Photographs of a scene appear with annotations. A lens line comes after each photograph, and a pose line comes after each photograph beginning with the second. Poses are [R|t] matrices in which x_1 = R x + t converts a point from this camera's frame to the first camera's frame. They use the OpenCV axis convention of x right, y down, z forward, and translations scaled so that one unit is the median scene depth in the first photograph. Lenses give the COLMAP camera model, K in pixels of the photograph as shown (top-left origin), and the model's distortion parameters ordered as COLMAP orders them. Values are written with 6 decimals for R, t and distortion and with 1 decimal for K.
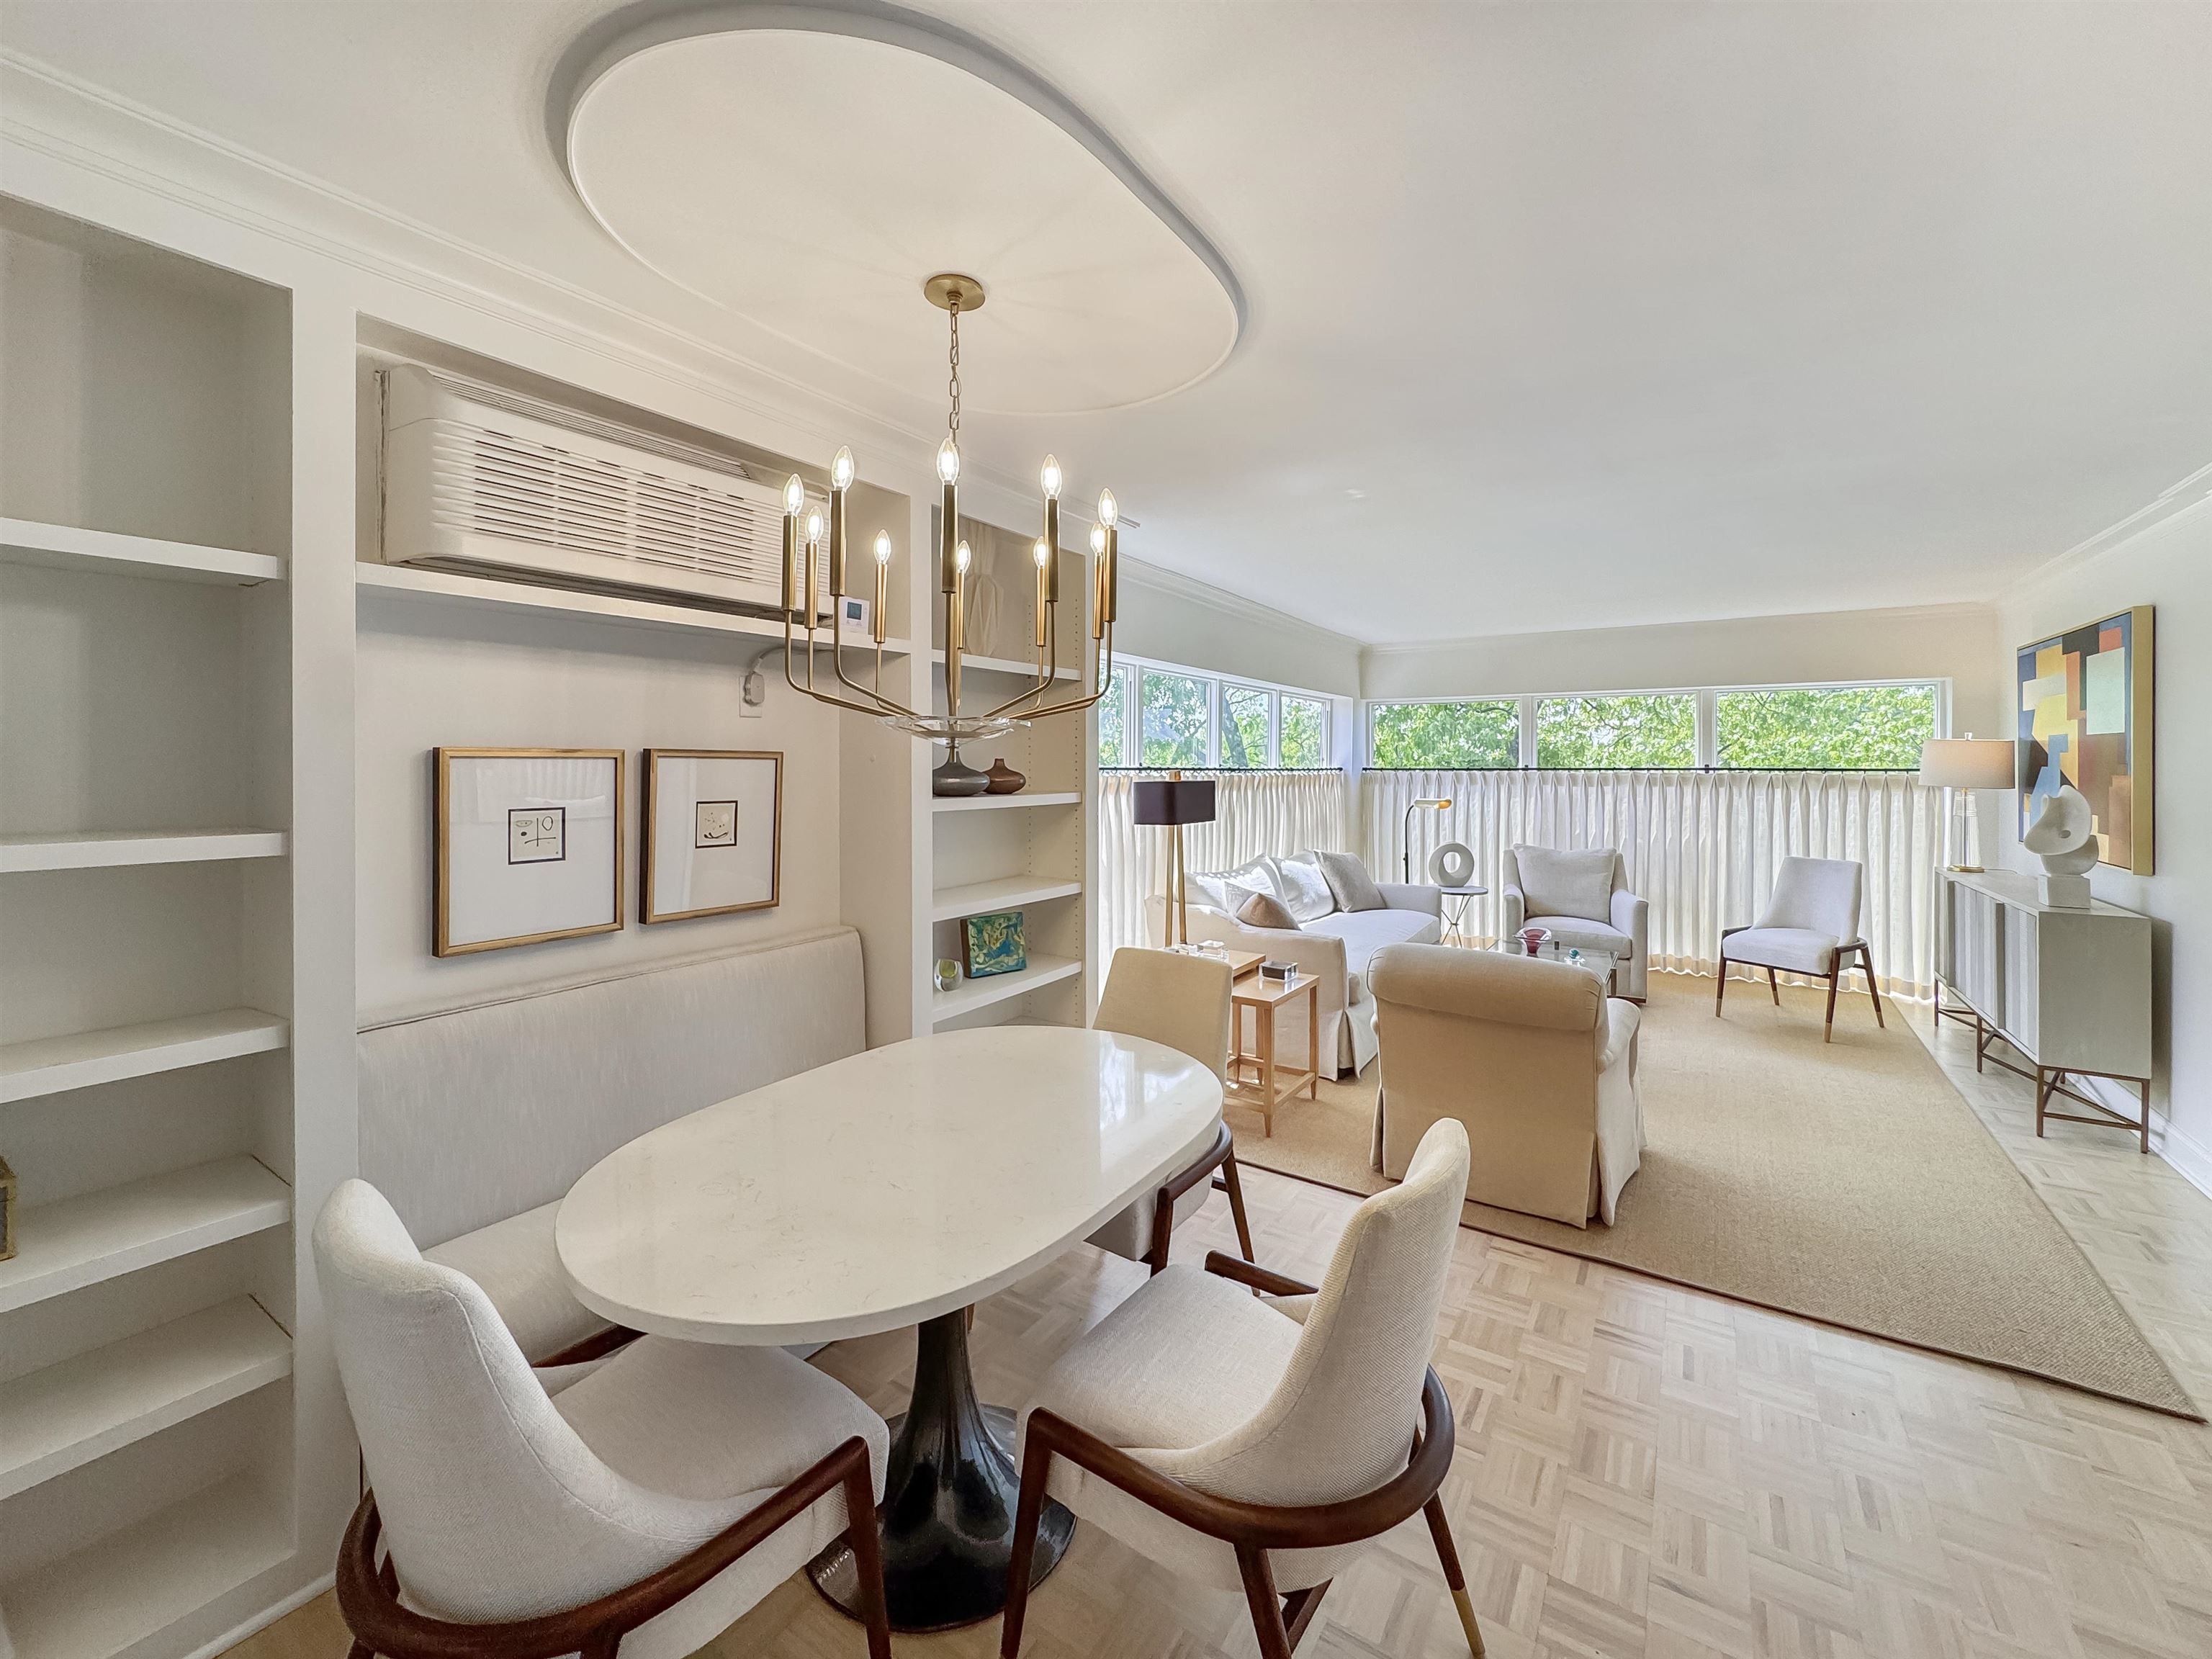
lens RADIAL K [[928.3, 0, 1072.5], [0, 928.3, 759.1], [0, 0, 1]] dist [-0.003776, 0.001765]
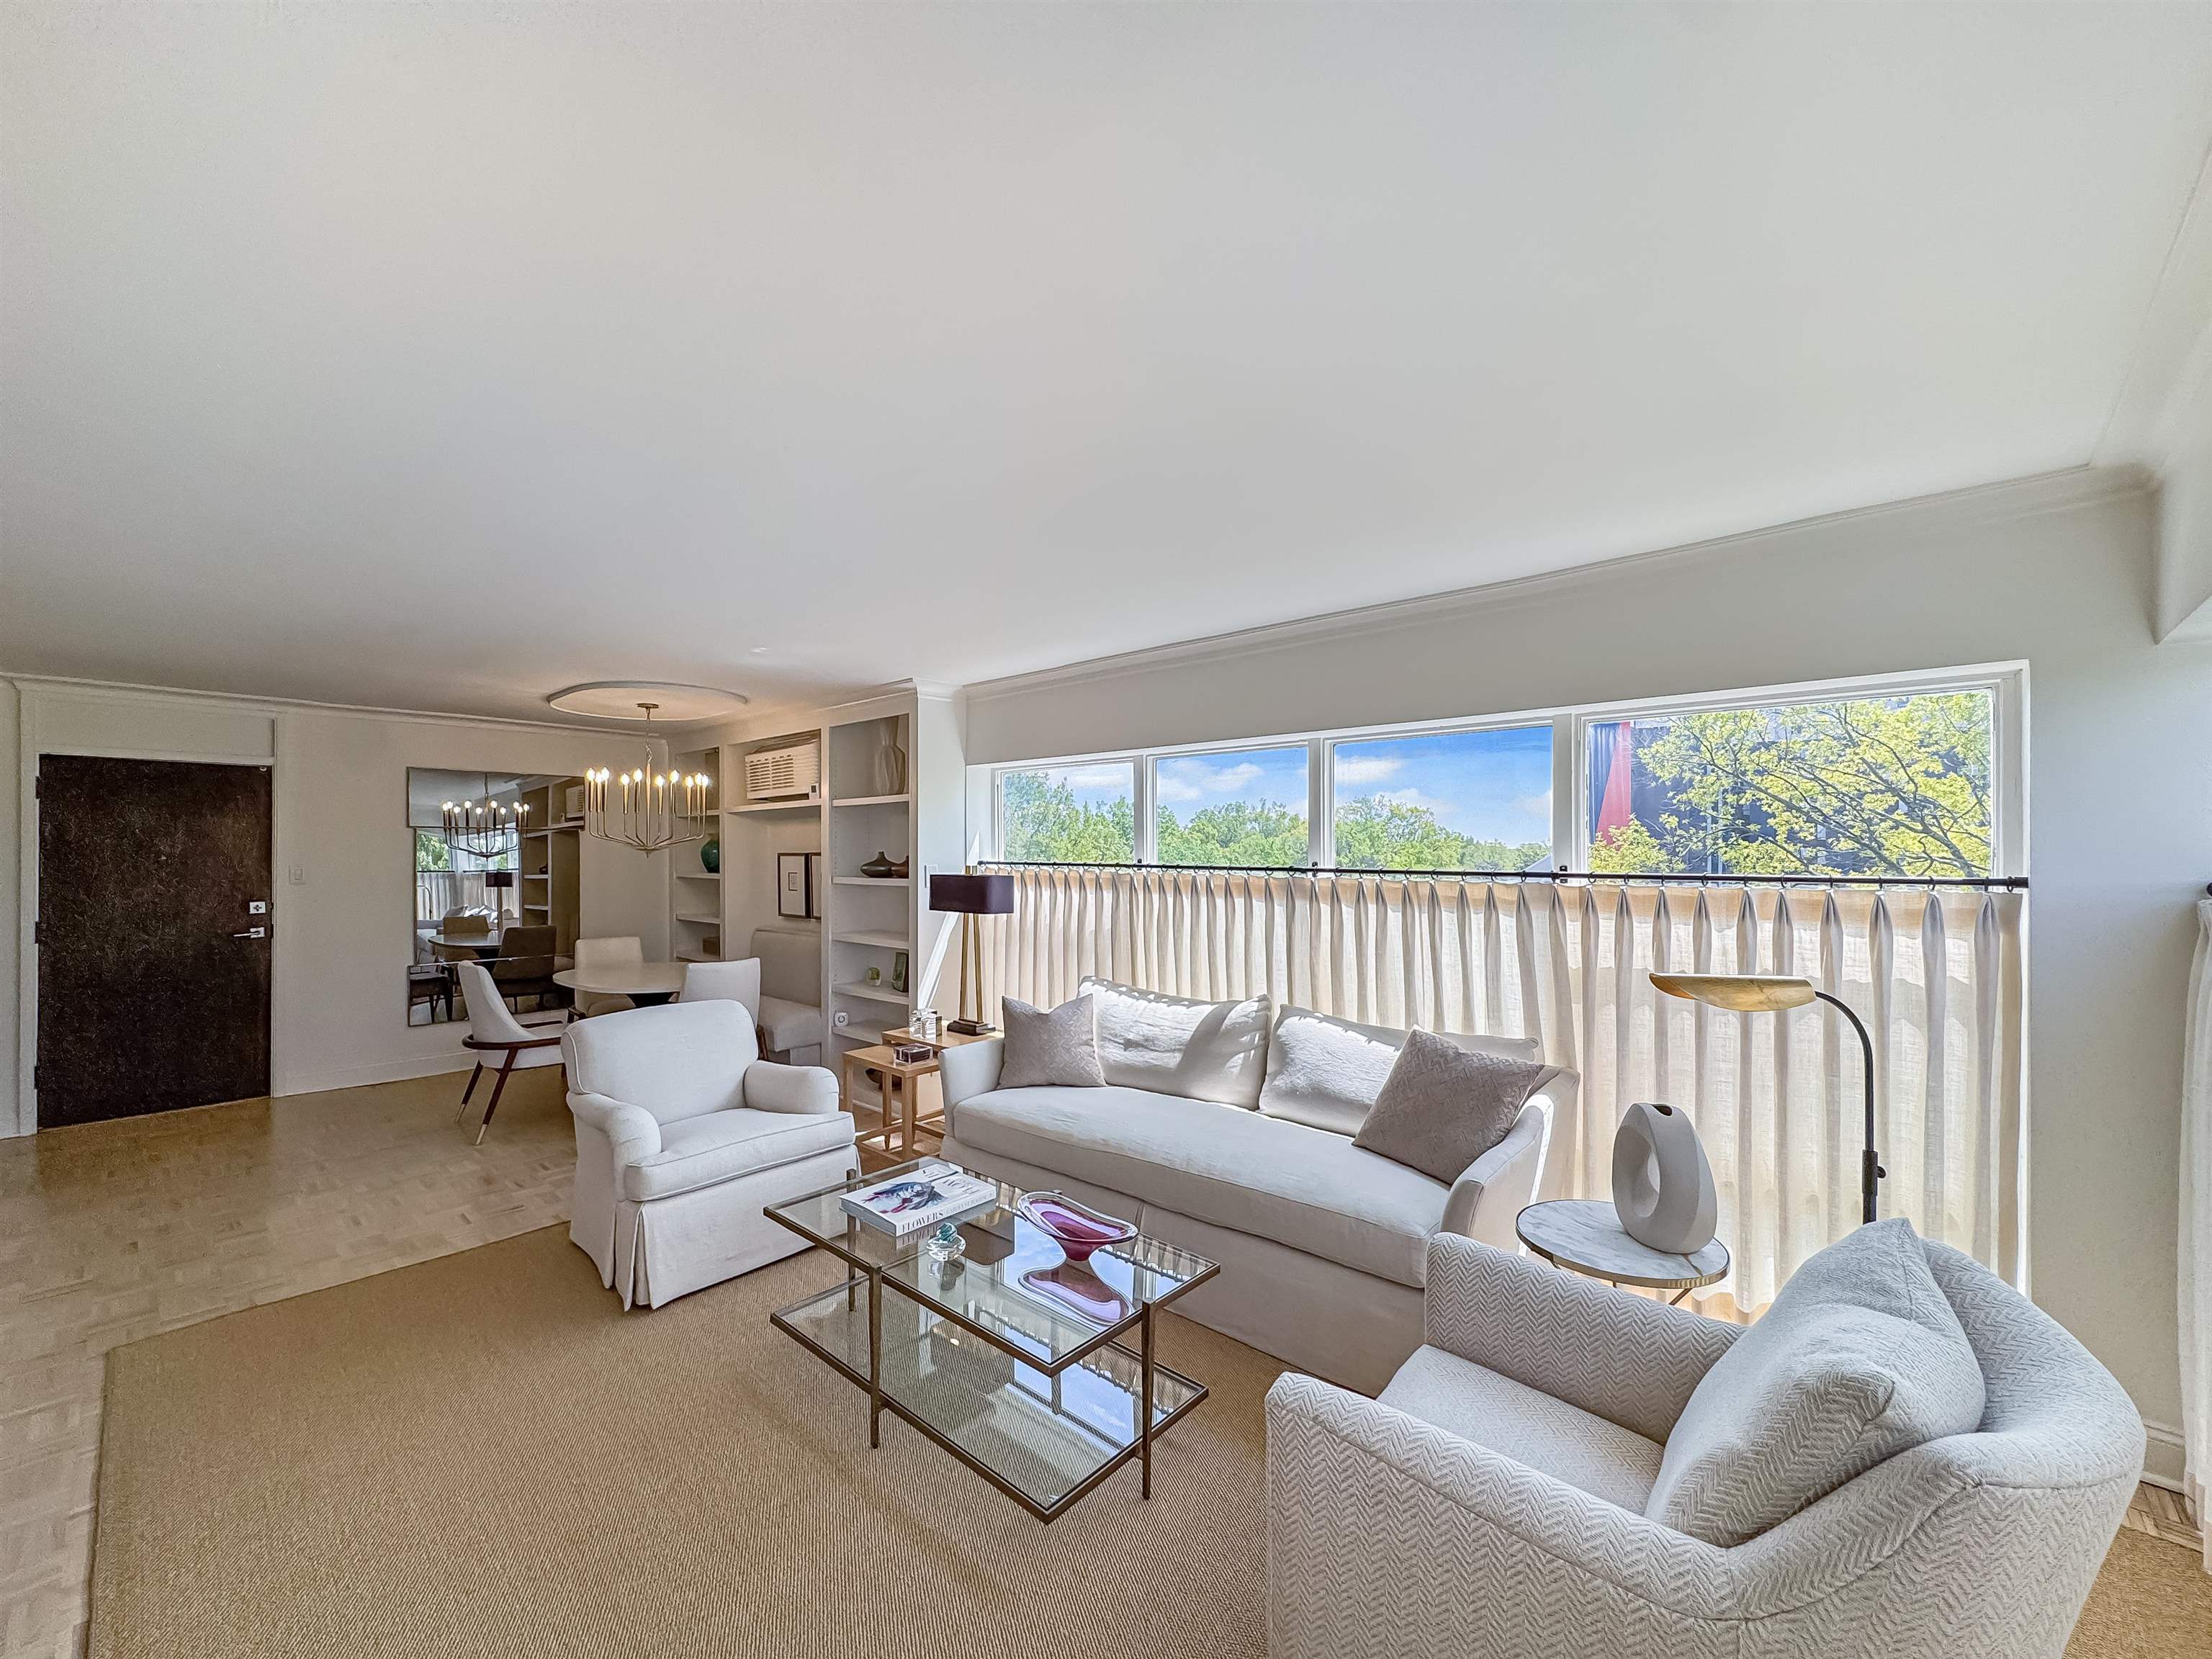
lens RADIAL K [[928.3, 0, 1094.5], [0, 928.3, 830.6], [0, 0, 1]] dist [-0.003776, 0.001765]
pose [[-0.159585, -0.050473, -0.985893, 0.952549], [-0.014094, 0.998707, -0.048848, 0.019644], [0.987084, 0.006100, -0.160090, 1.052525]]
